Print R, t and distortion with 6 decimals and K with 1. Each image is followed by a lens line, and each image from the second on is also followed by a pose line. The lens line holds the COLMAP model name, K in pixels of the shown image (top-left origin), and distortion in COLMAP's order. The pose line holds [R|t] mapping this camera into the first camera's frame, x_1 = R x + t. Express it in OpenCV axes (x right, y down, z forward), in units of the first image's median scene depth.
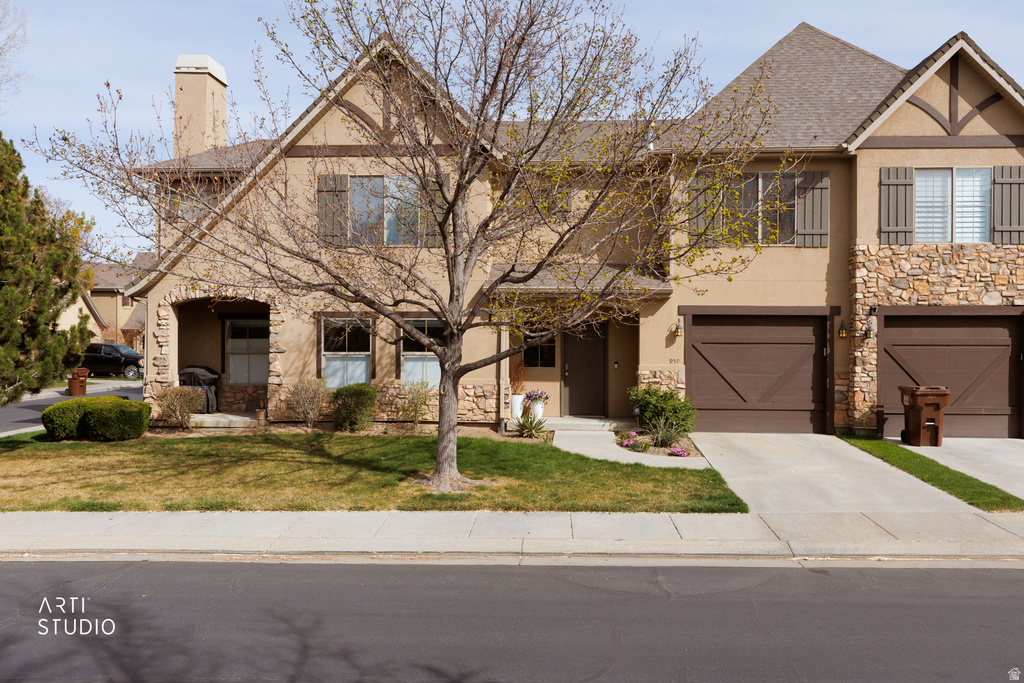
lens RADIAL K [[859.1, 0, 511.9], [0, 859.1, 344.3], [0, 0, 1]] dist [0.000203, 0.000009]
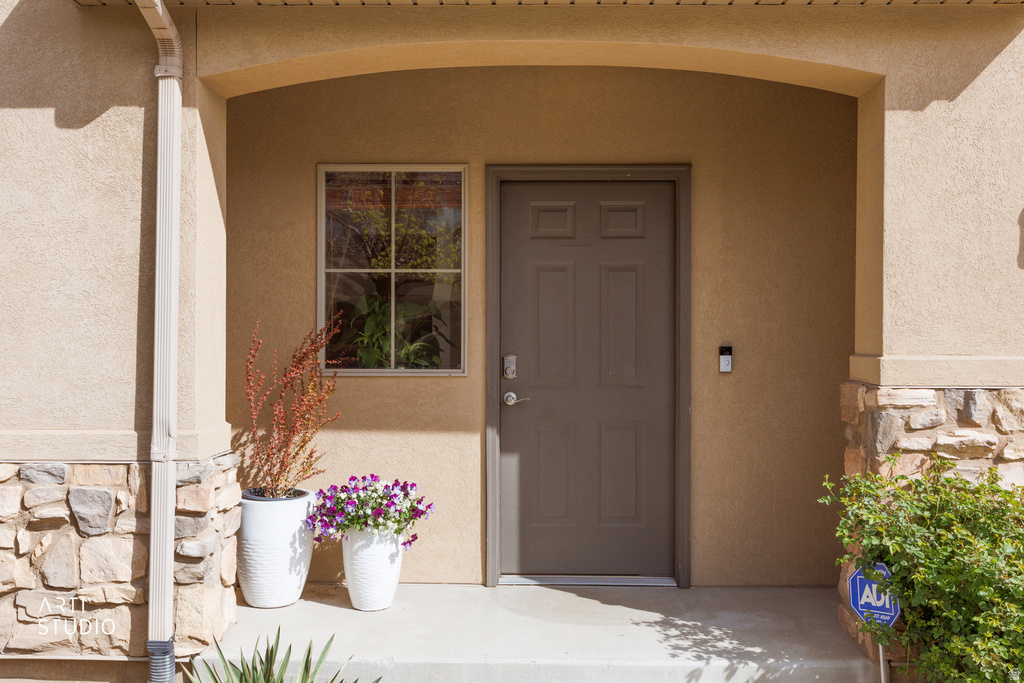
lens RADIAL K [[1030.9, 0, 511.9], [0, 1030.9, 340.4], [0, 0, 1]] dist [0.003393, 0.000000]
pose [[0.999471, -0.002125, 0.032467, 0.058285], [0.002039, 0.999994, 0.002678, 0.019450], [-0.032473, -0.002610, 0.999469, 0.766323]]
